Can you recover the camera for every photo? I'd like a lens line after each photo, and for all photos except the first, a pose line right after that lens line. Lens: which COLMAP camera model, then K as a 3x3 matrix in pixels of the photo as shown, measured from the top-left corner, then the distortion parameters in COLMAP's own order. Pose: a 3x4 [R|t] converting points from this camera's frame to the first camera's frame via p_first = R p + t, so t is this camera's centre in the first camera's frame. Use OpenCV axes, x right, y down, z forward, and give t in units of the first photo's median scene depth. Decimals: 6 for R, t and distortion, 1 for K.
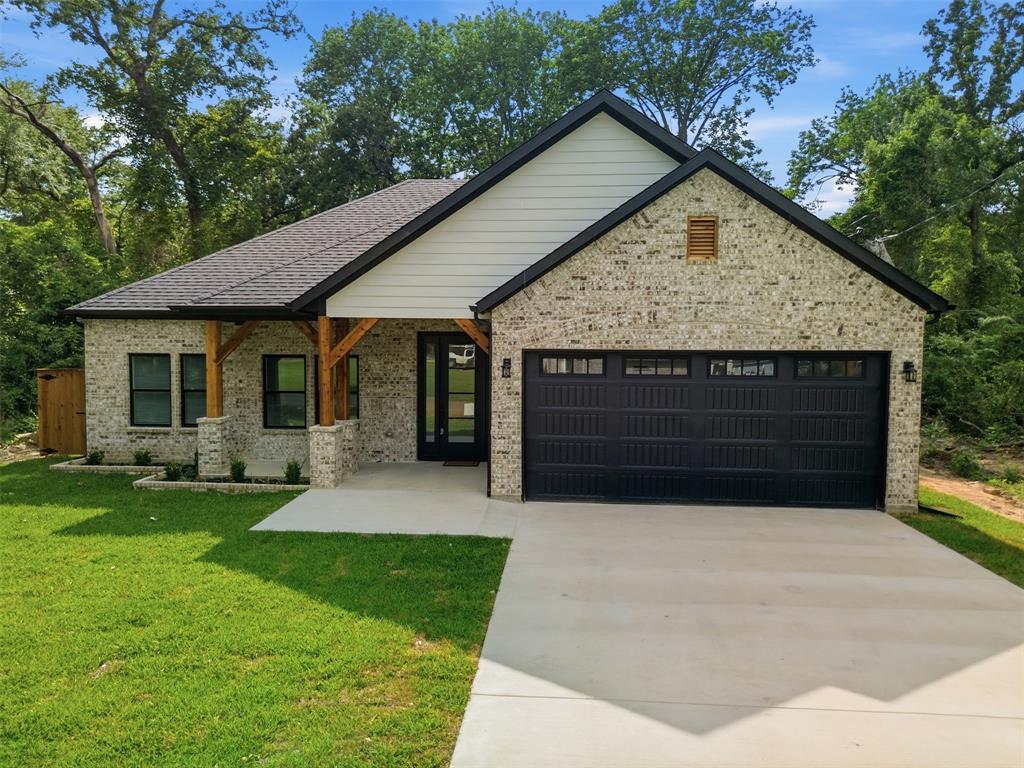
lens RADIAL K [[727.9, 0, 513.7], [0, 727.9, 386.9], [0, 0, 1]] dist [0.060433, -0.049534]
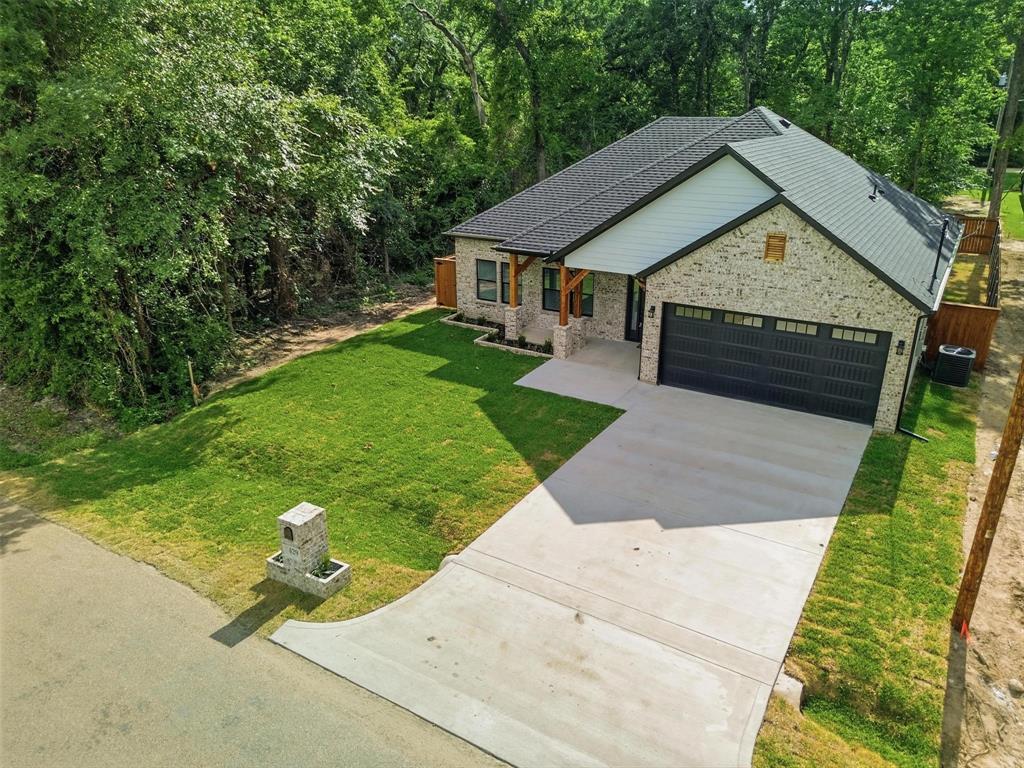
lens RADIAL K [[727.9, 0, 513.7], [0, 727.9, 386.9], [0, 0, 1]] dist [0.060433, -0.049534]
pose [[0.882407, 0.161606, -0.441862, 0.501058], [-0.016339, 0.949117, 0.314500, -0.400950], [0.470204, -0.270297, 0.840148, -0.675055]]
